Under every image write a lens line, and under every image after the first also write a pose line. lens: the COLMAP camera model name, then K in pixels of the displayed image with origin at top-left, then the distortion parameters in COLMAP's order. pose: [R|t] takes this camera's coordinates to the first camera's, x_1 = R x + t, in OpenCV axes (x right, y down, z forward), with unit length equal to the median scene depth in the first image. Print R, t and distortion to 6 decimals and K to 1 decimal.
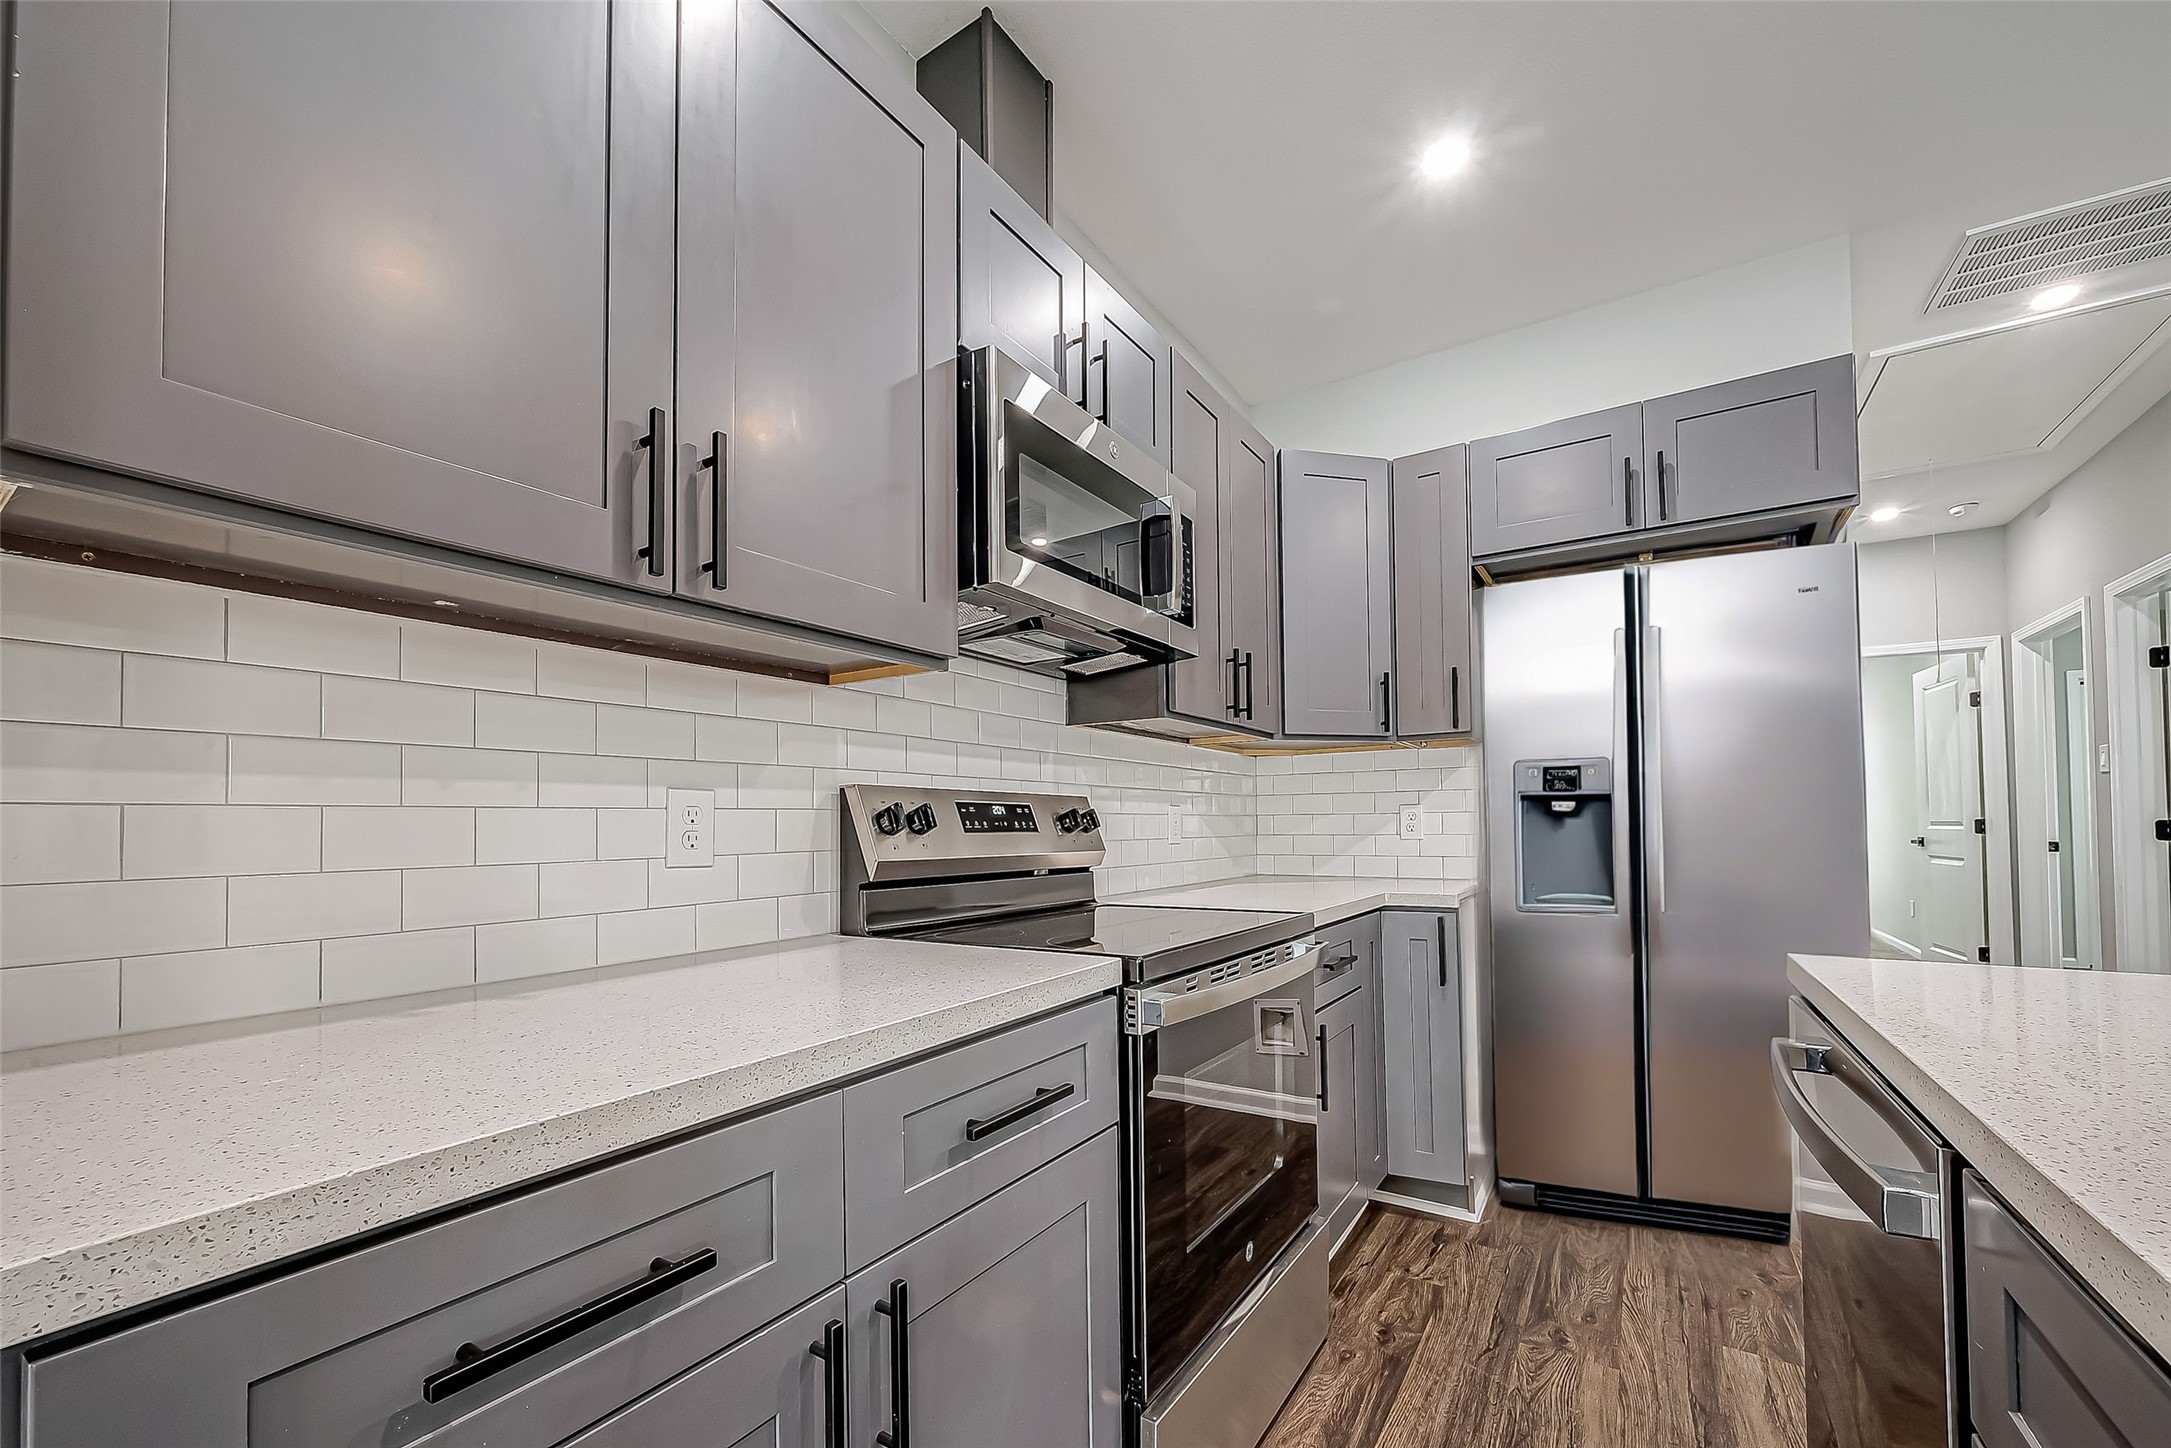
lens RADIAL K [[865.1, 0, 1073.9], [0, 865.1, 805.6], [0, 0, 1]] dist [-0.022110, -0.000126]
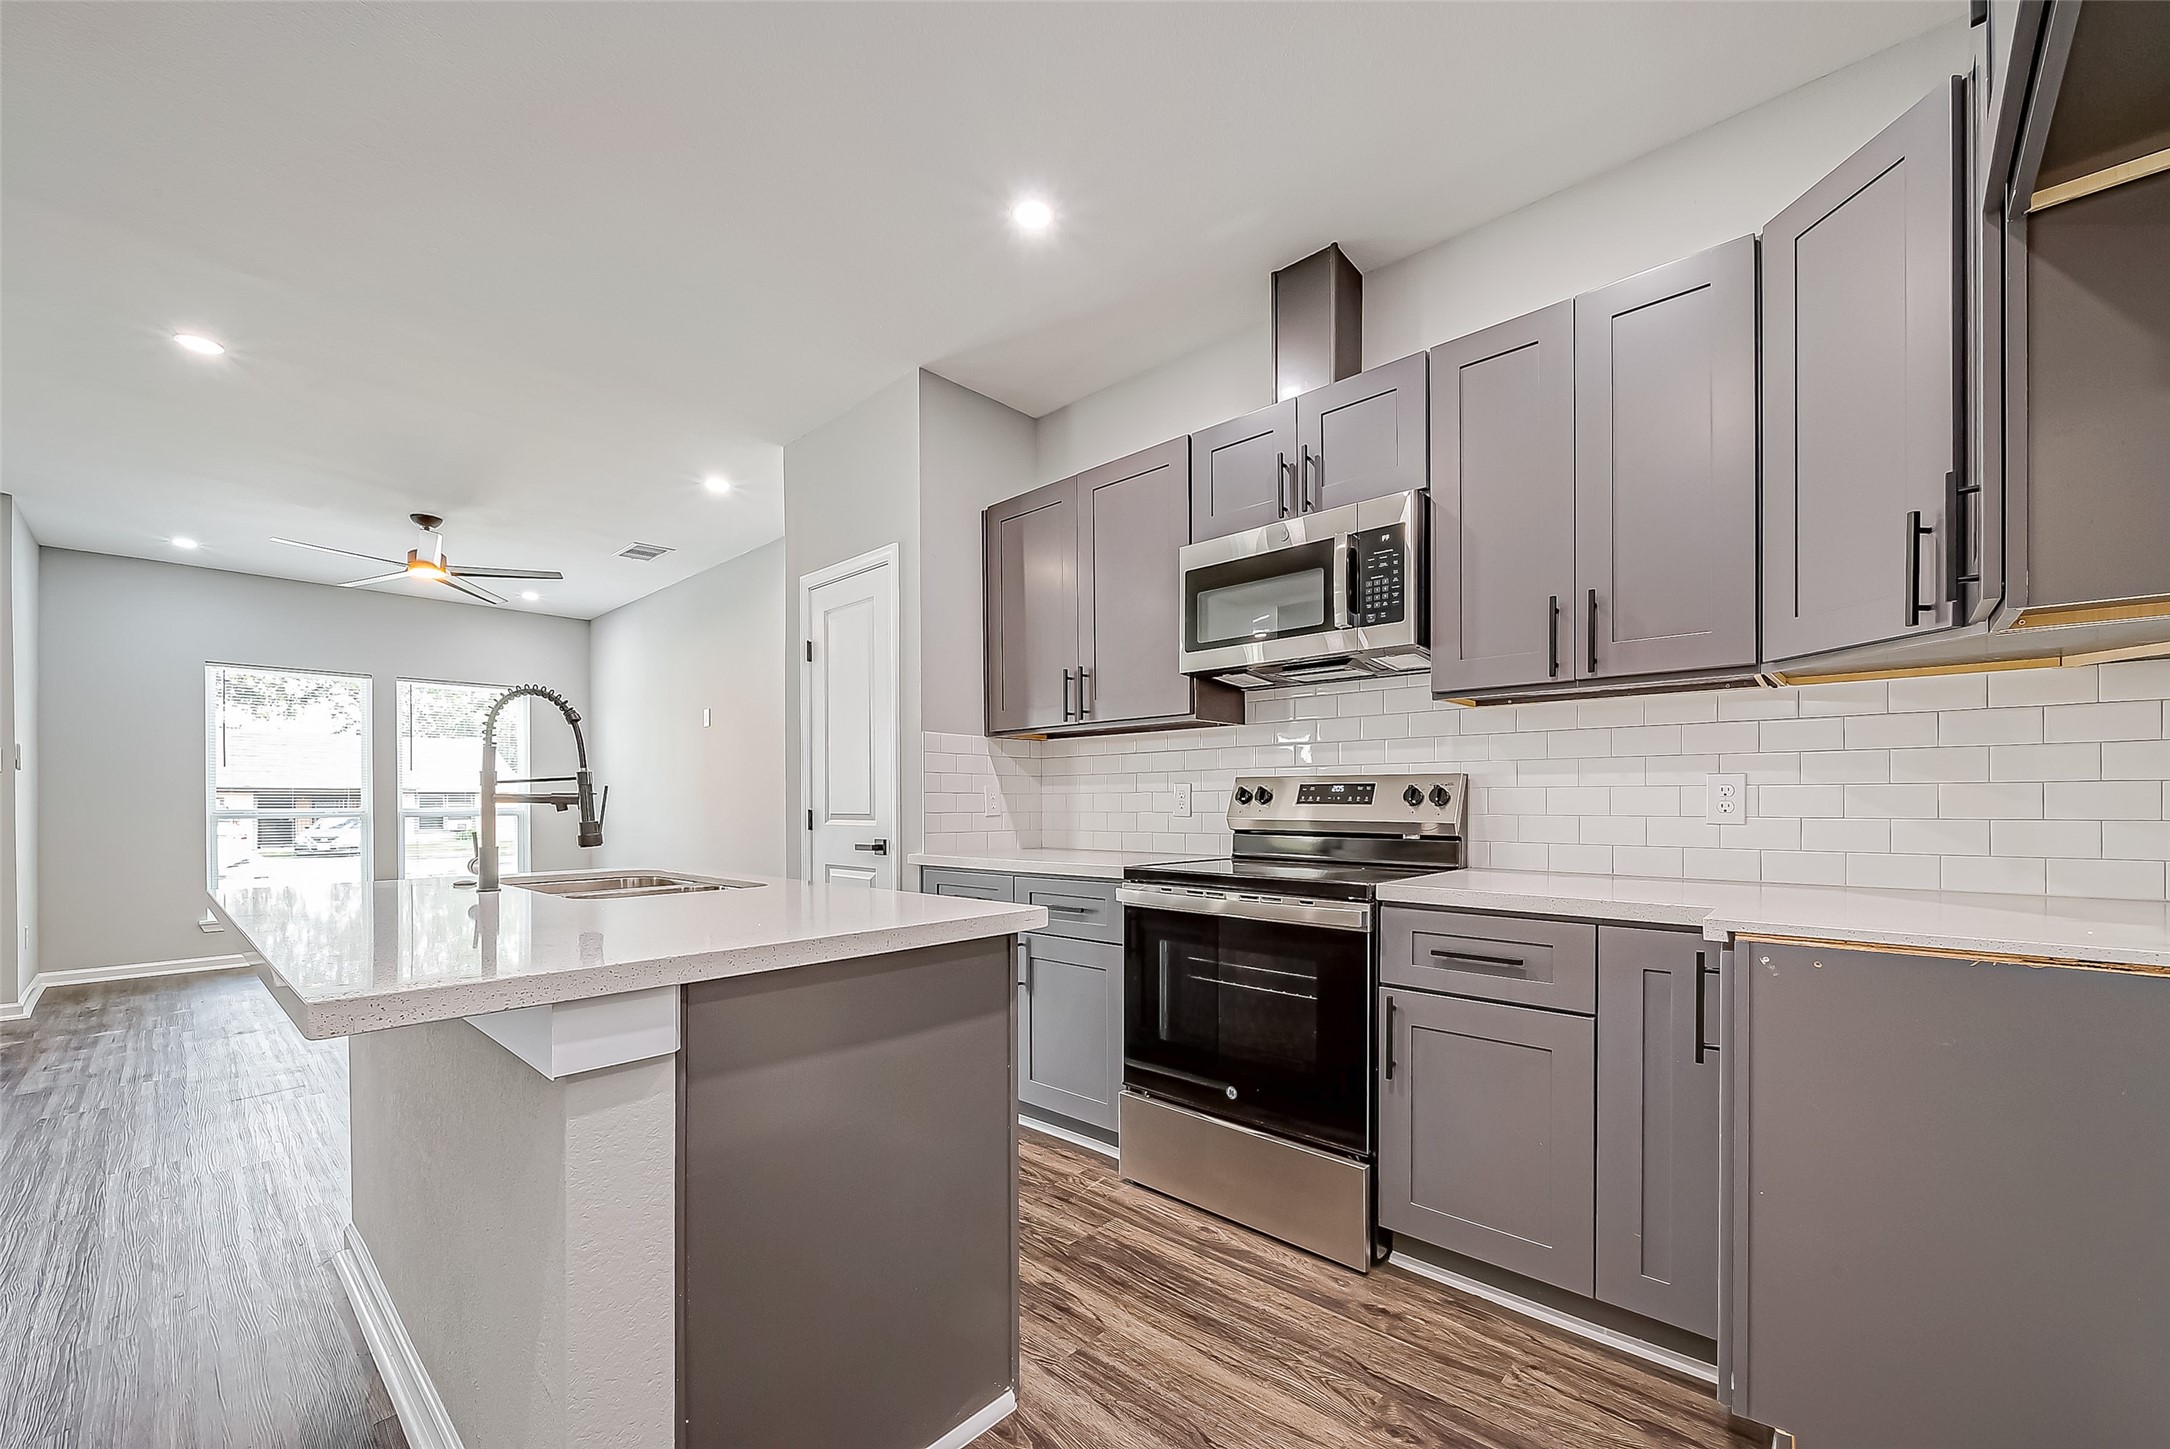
lens RADIAL K [[904.3, 0, 1089.0], [0, 904.3, 791.7], [0, 0, 1]] dist [-0.000487, -0.000134]
pose [[-0.180881, 0.014840, -0.983393, 1.440367], [0.039459, 0.999191, 0.007820, -0.017149], [0.982713, -0.037389, -0.181320, 0.861480]]
